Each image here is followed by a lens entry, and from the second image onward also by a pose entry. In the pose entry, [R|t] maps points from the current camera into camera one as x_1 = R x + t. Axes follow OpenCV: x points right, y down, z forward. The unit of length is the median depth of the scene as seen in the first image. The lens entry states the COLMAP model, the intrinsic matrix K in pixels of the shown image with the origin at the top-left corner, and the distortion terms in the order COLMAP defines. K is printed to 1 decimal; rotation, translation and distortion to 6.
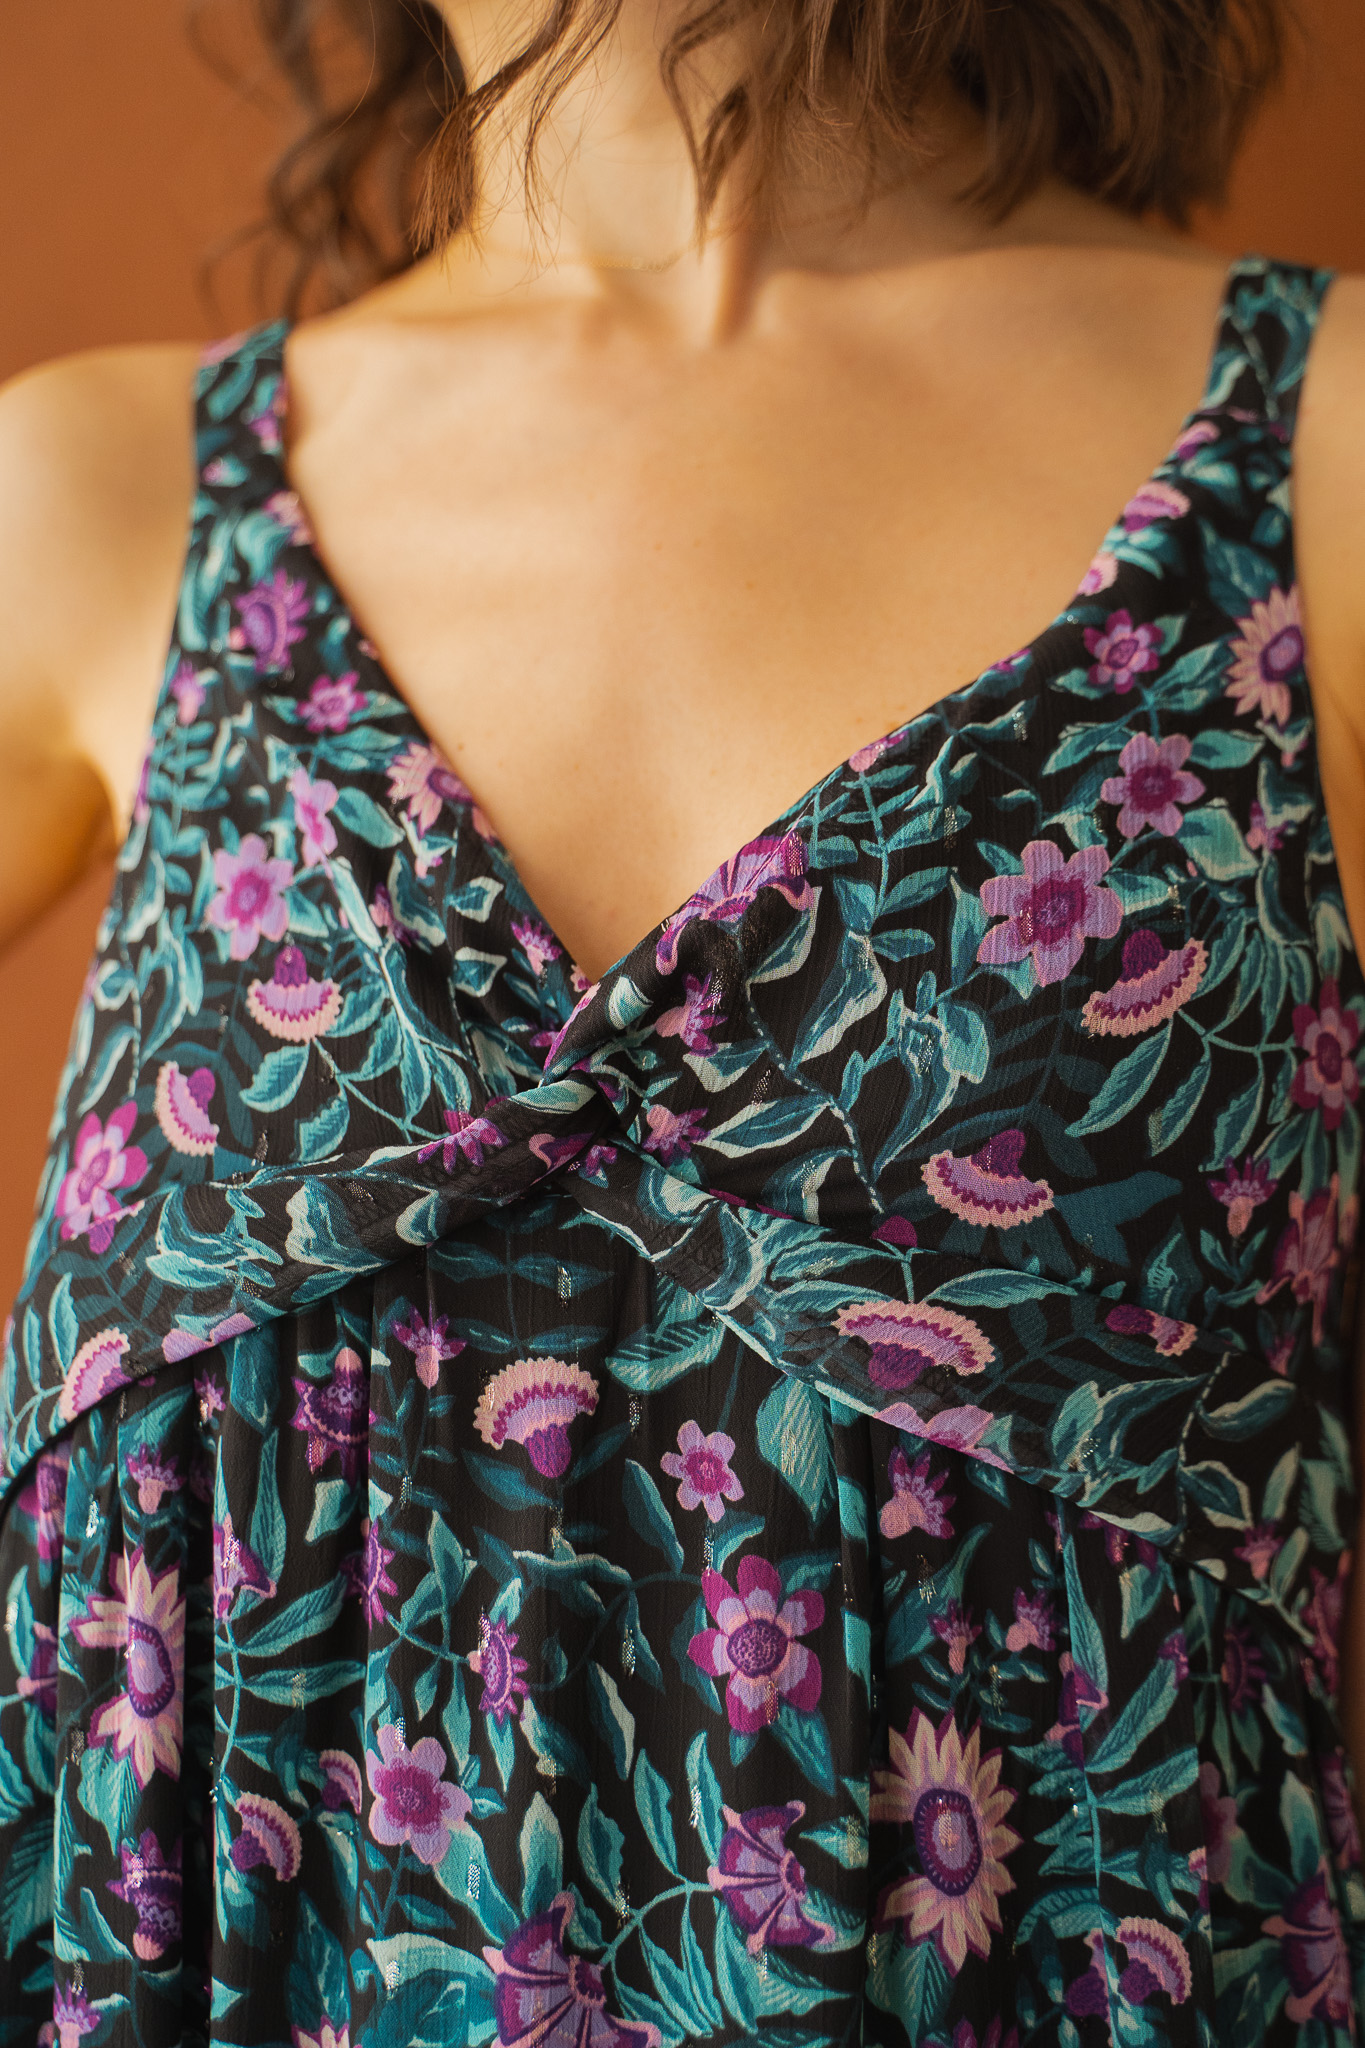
lens RADIAL K [[2311.1, 0, 682.5], [0, 2311.1, 1024.0], [0, 0, 1]] dist [0.167457, -0.000622]
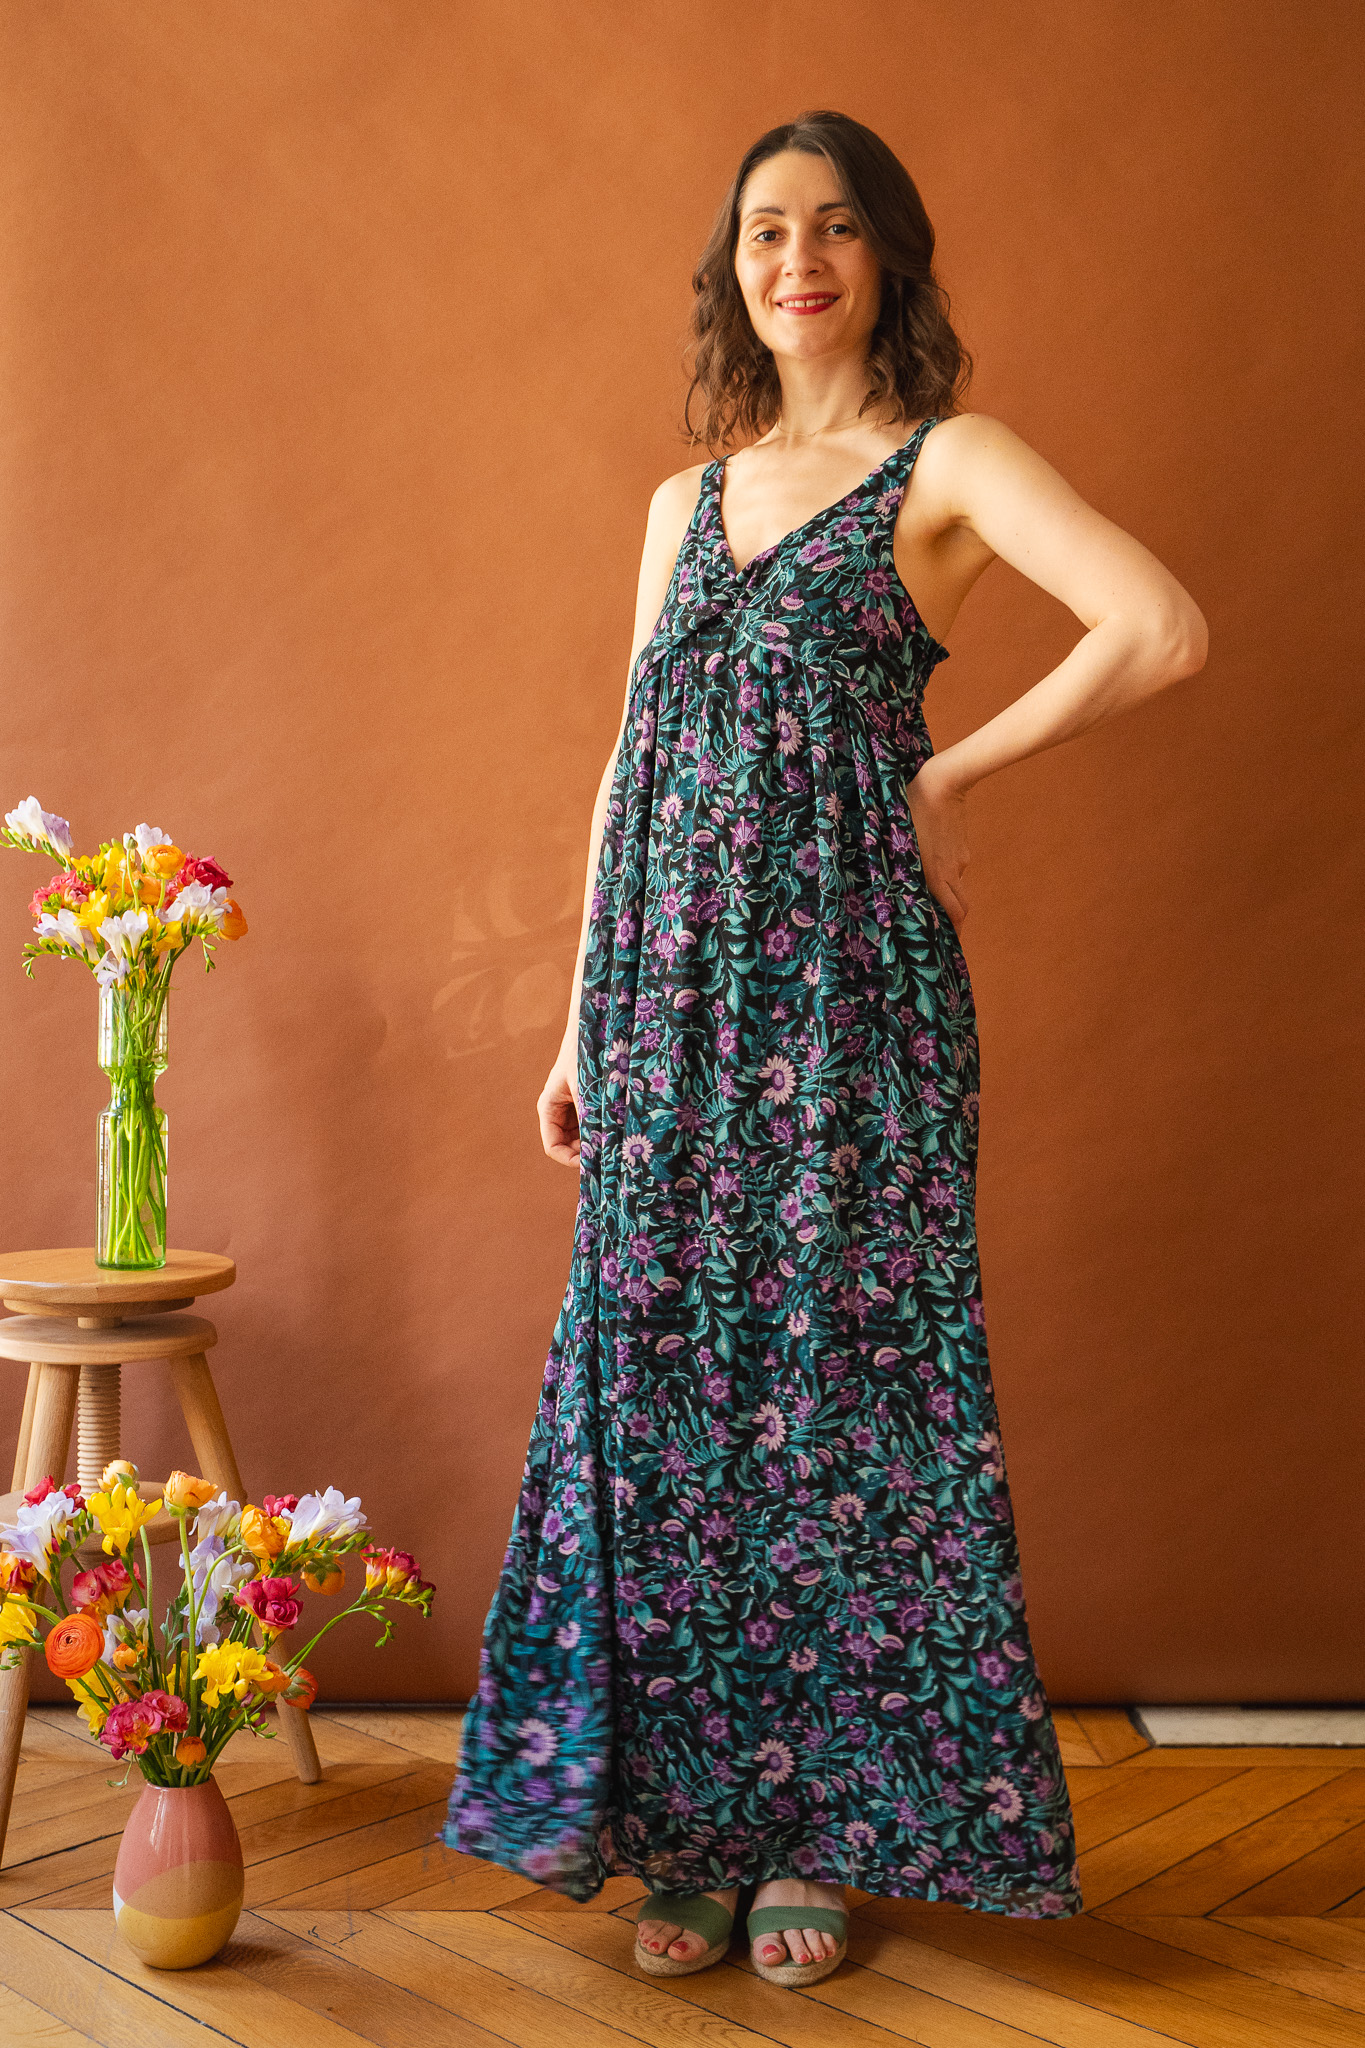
lens RADIAL K [[2256.0, 0, 682.5], [0, 2256.0, 1024.0], [0, 0, 1]] dist [-0.016077, -0.009357]
pose [[0.931797, 0.003898, -0.362960, 1.627006], [-0.026443, 0.998014, -0.057168, 1.221529], [0.362016, 0.062867, 0.930049, -3.426217]]
